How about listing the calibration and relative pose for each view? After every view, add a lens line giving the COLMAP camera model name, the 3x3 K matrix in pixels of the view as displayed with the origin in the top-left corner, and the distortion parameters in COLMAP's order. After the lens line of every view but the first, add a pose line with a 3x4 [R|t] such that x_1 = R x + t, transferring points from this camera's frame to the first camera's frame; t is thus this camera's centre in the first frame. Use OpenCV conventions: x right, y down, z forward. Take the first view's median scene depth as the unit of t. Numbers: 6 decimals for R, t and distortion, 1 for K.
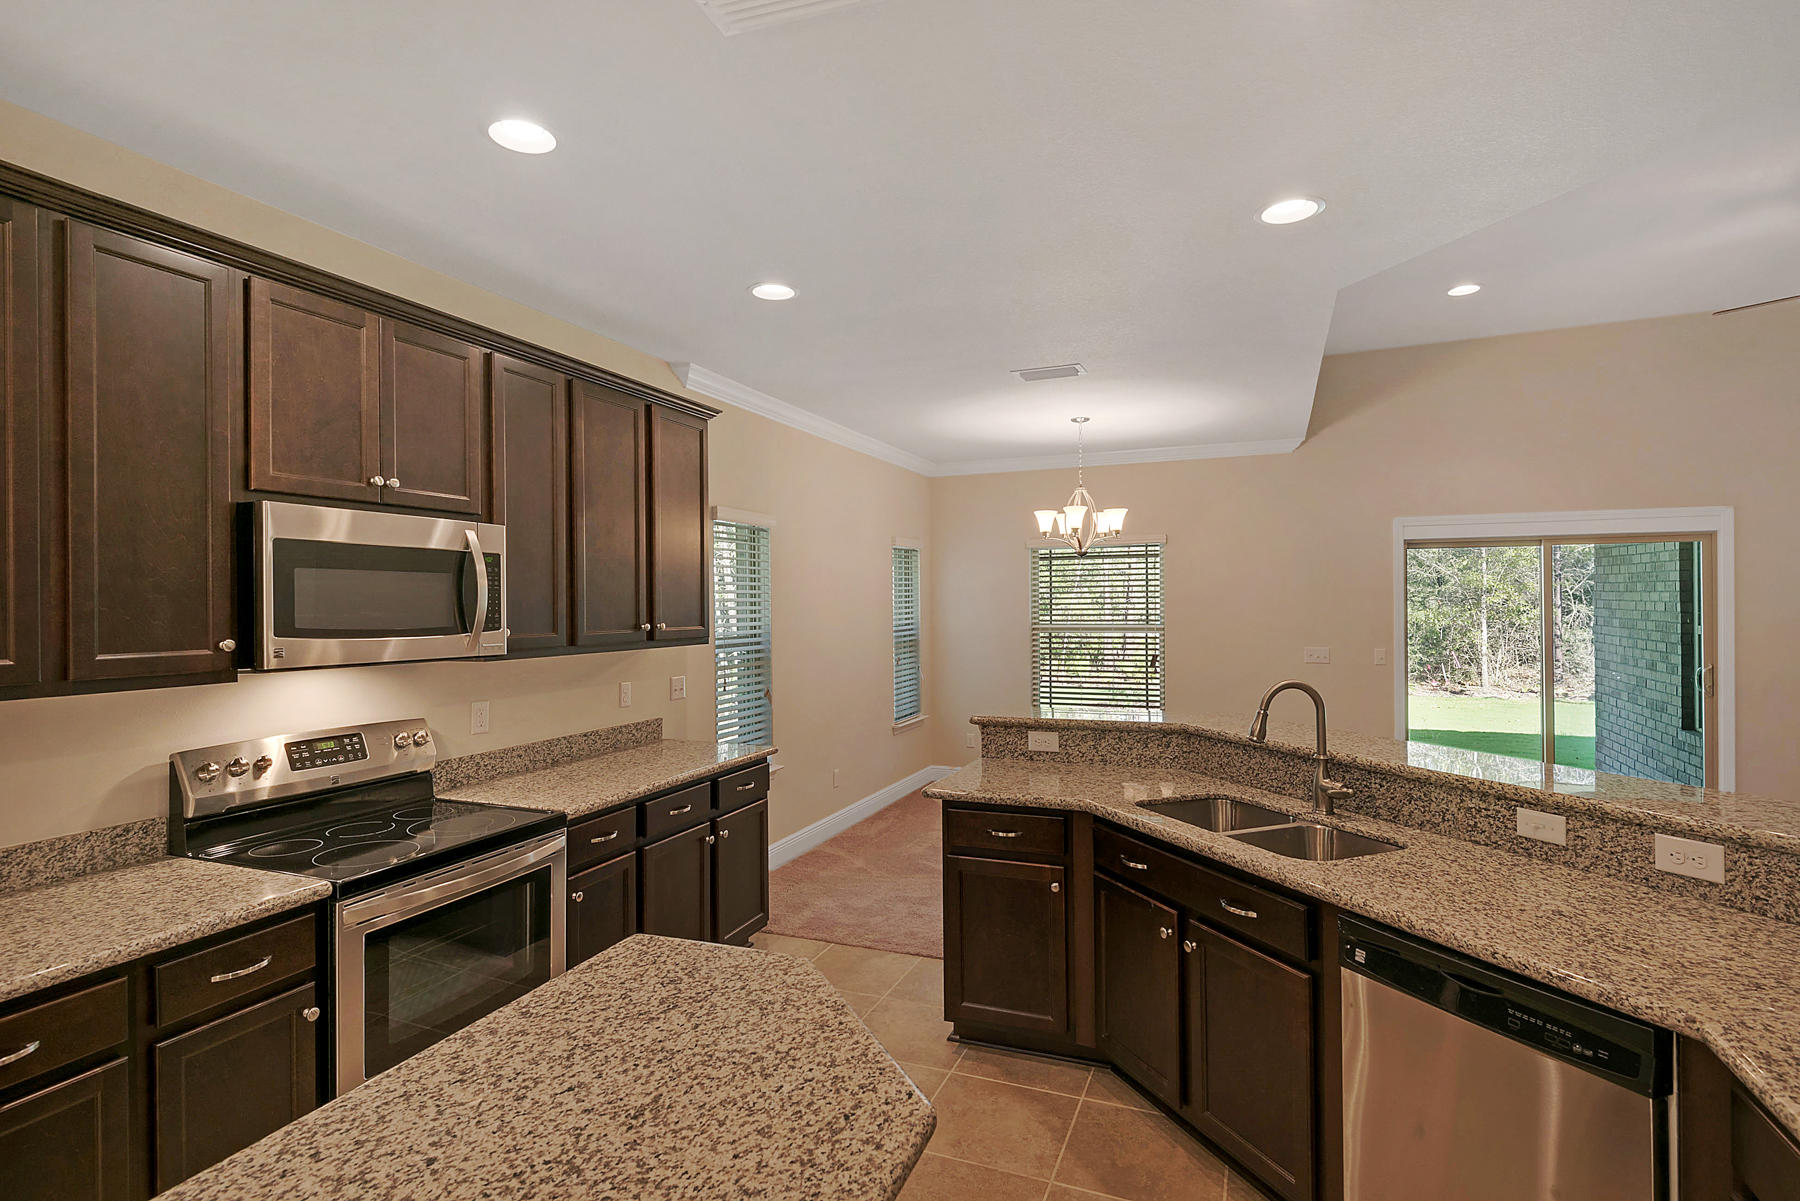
lens RADIAL K [[897.4, 0, 900.0], [0, 897.4, 600.5], [0, 0, 1]] dist [0.030399, -0.021311]
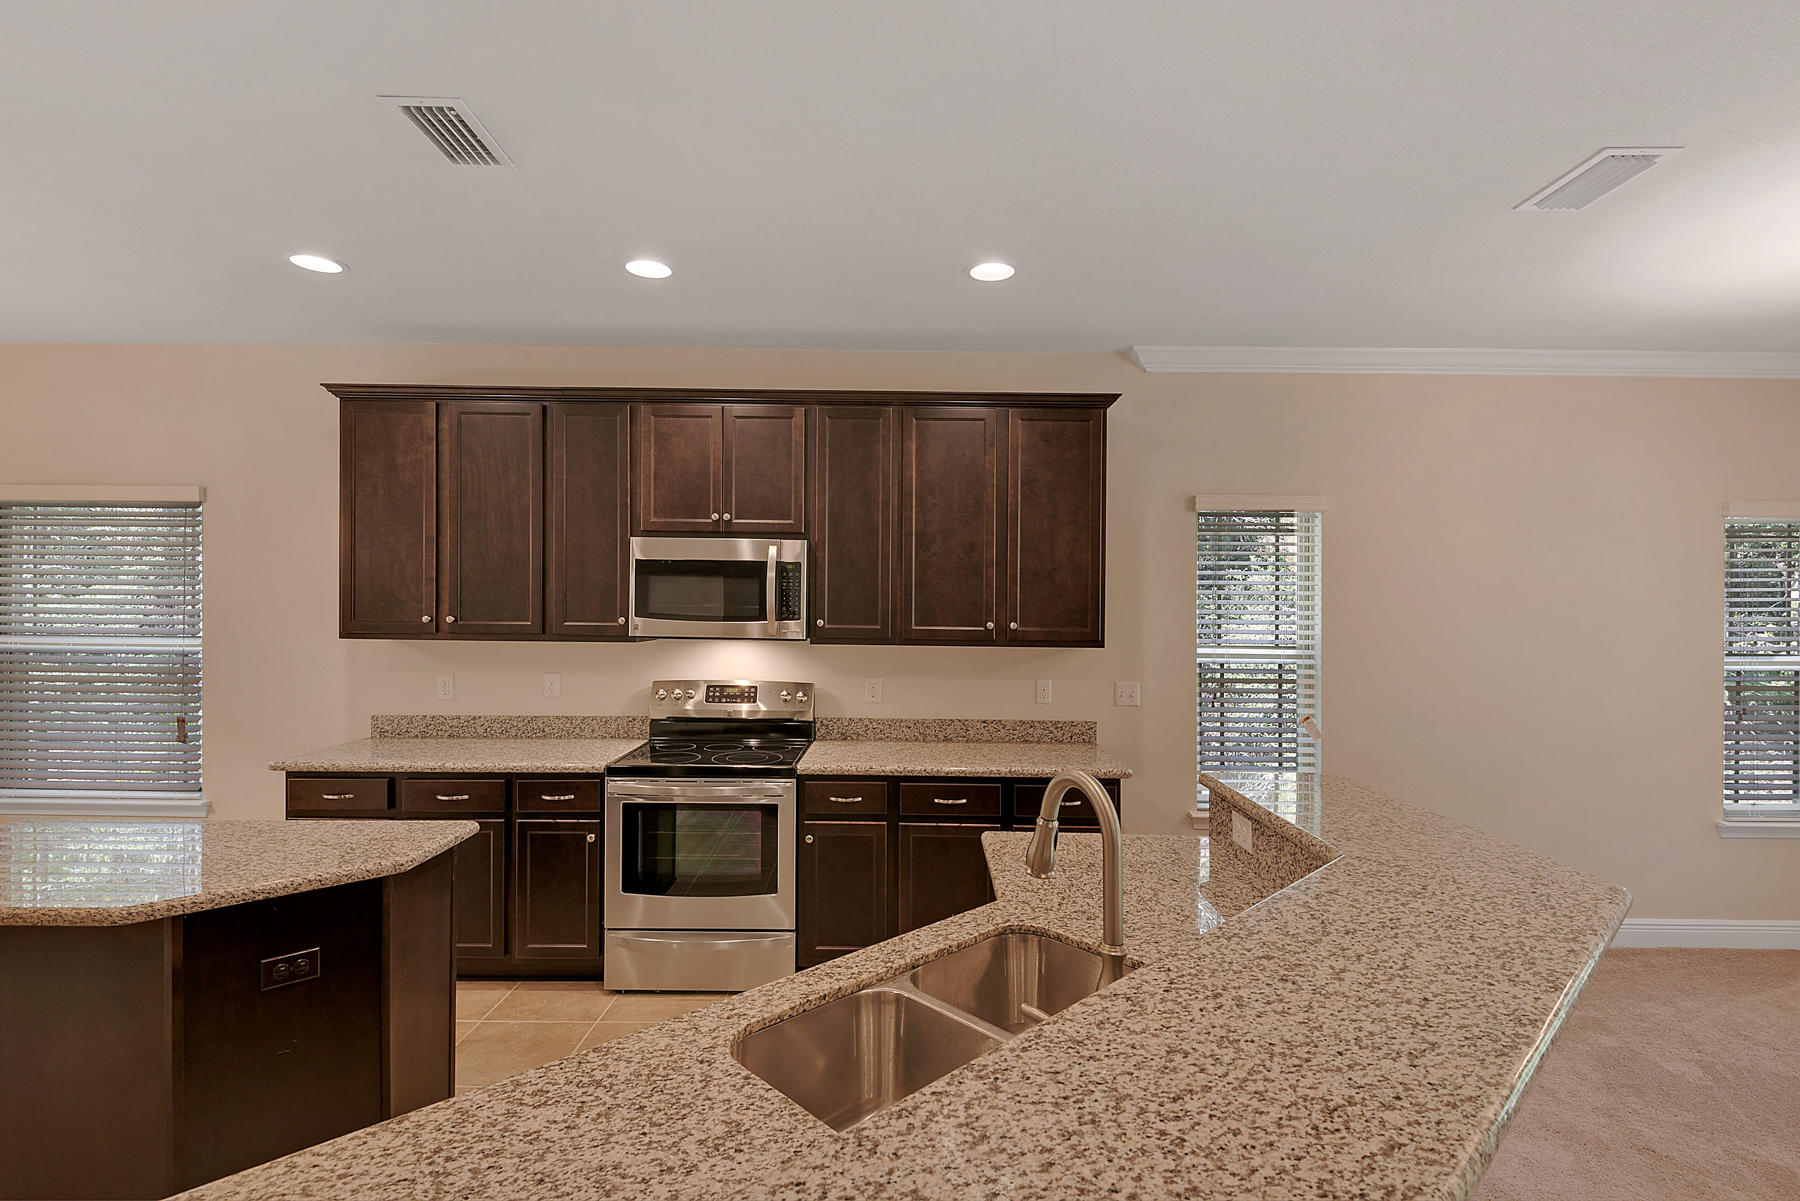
lens RADIAL K [[864.7, 0, 900.0], [0, 864.7, 600.5], [0, 0, 1]] dist [-0.000396, -0.000441]
pose [[0.367174, 0.012893, -0.930063, 0.561016], [-0.013143, 0.999876, 0.008672, -0.006276], [0.930059, 0.009039, 0.367298, 0.489188]]
